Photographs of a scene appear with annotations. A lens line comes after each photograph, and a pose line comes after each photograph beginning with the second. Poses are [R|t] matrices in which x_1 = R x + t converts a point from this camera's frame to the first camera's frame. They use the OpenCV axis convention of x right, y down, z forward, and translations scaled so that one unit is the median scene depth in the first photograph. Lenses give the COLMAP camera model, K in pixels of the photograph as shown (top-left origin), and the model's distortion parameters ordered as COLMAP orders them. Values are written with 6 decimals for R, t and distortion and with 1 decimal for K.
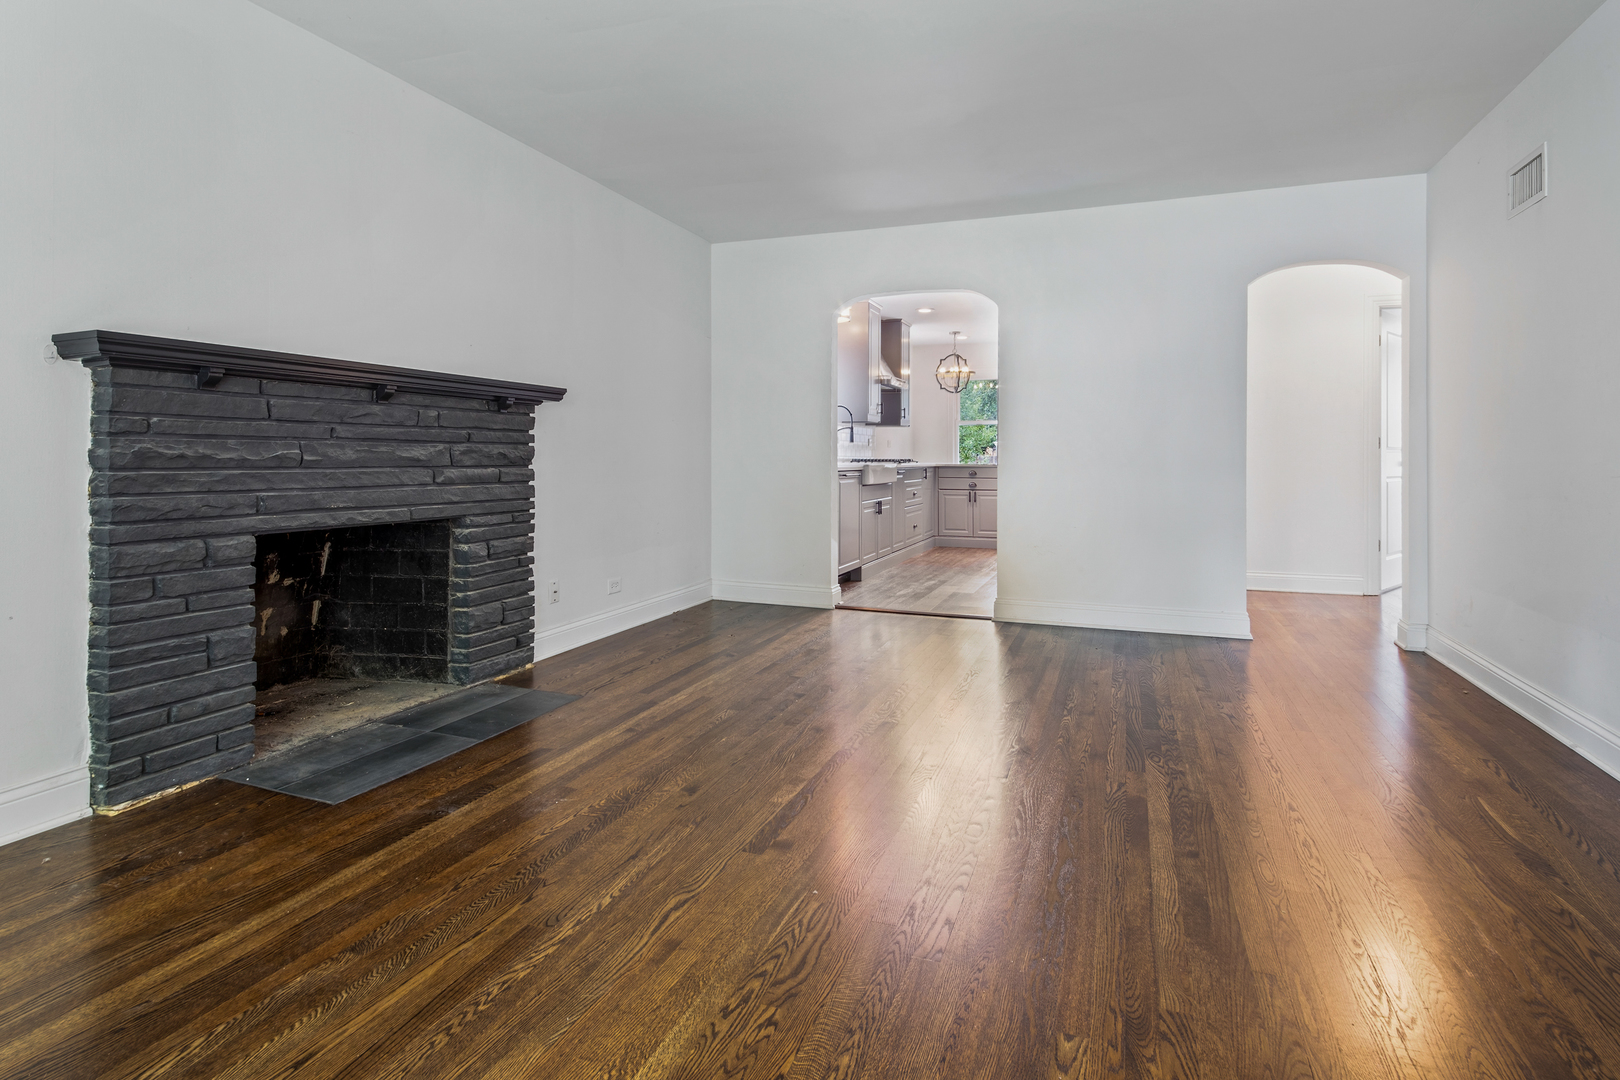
lens RADIAL K [[828.7, 0, 831.7], [0, 828.7, 466.4], [0, 0, 1]] dist [0.016037, -0.001487]
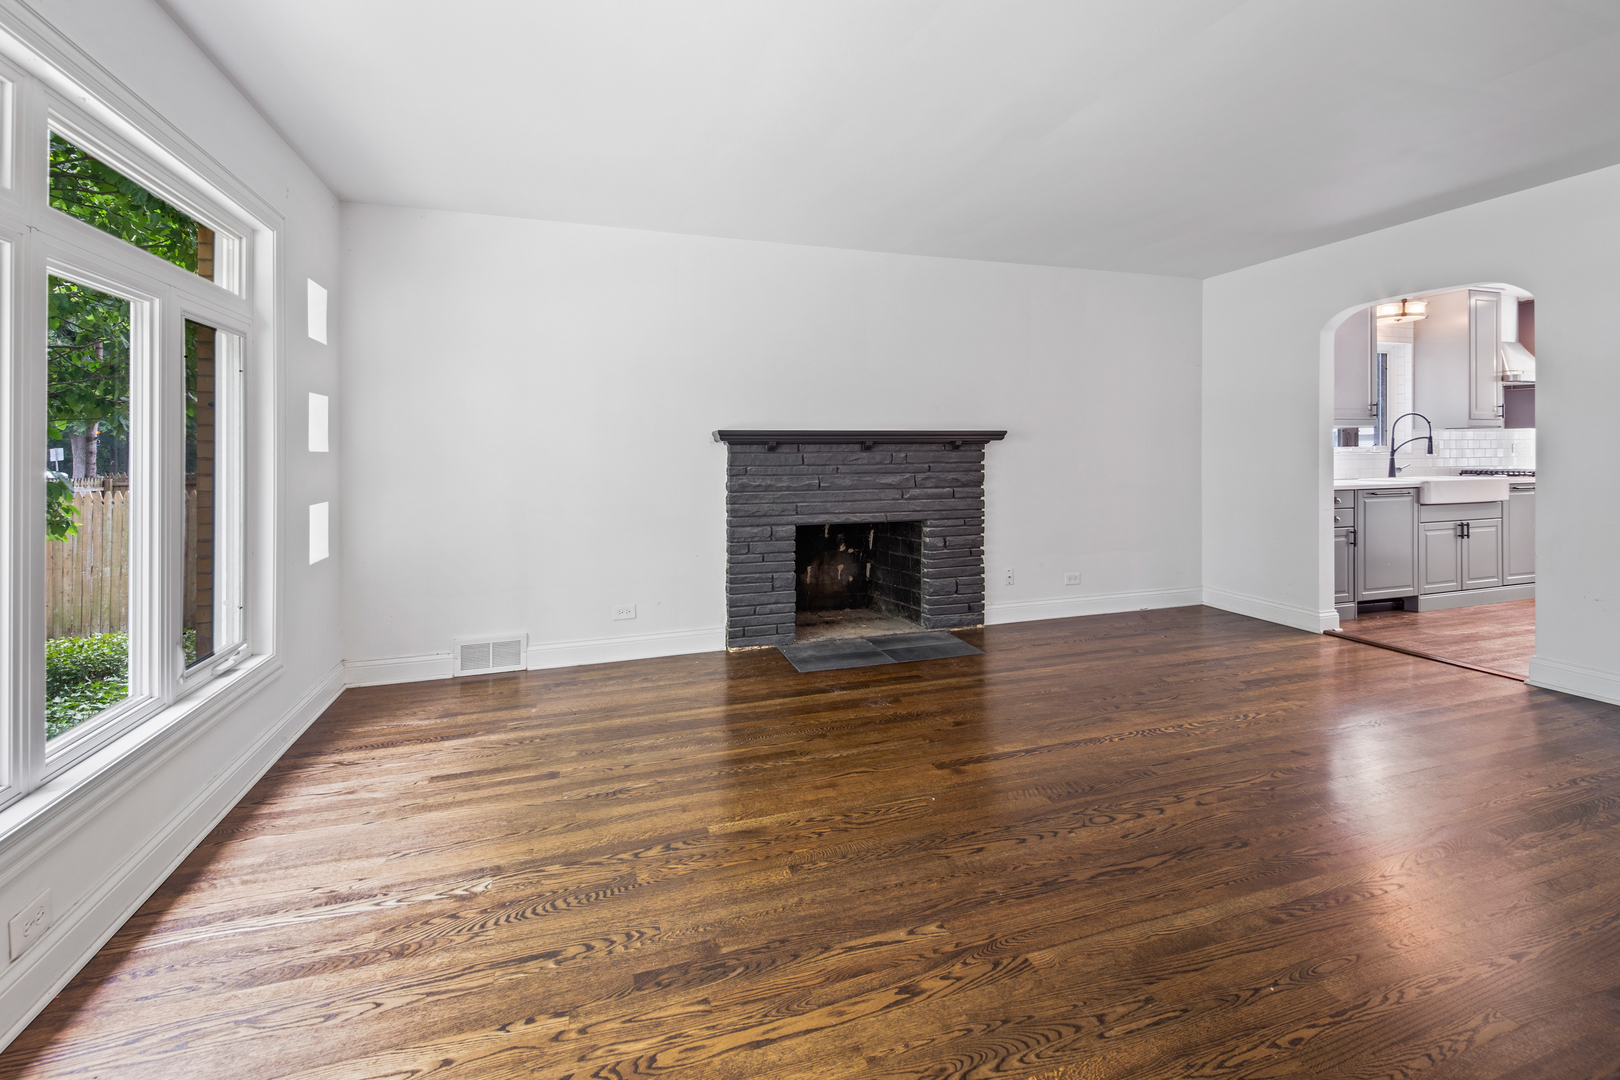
lens RADIAL K [[700.6, 0, 816.9], [0, 700.6, 460.5], [0, 0, 1]] dist [0.061976, -0.043908]
pose [[0.619538, -0.003650, -0.784958, 0.478455], [0.003114, 0.999993, -0.002192, -0.050219], [0.784961, -0.001086, 0.619545, 0.030723]]
